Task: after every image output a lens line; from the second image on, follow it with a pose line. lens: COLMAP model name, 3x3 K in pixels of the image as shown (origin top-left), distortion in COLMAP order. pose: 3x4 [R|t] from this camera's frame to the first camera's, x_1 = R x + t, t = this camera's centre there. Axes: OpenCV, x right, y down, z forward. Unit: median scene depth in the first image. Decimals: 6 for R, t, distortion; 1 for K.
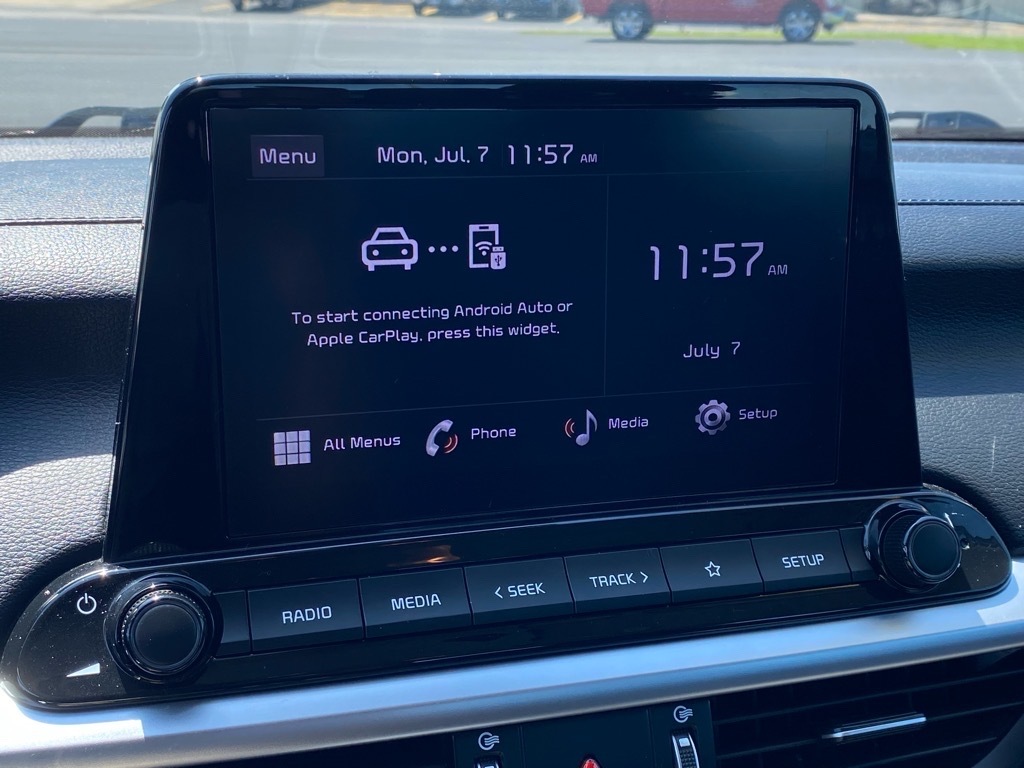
lens RADIAL K [[1299.9, 0, 501.4], [0, 1299.9, 387.0], [0, 0, 1]] dist [0.039407, 0.000000]
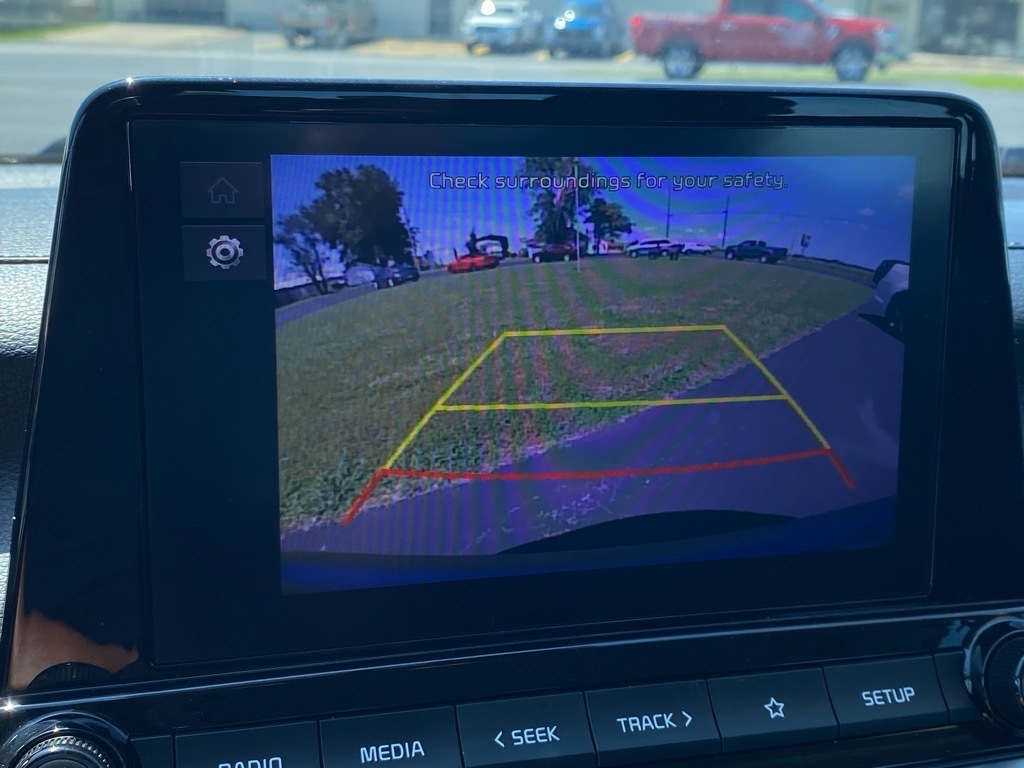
lens RADIAL K [[1299.9, 0, 518.9], [0, 1299.9, 383.1], [0, 0, 1]] dist [0.039407, 0.000000]
pose [[0.999647, 0.011645, -0.023891, 0.024820], [-0.012389, 0.999435, -0.031229, -0.030380], [0.023514, 0.031514, 0.999227, 0.204772]]
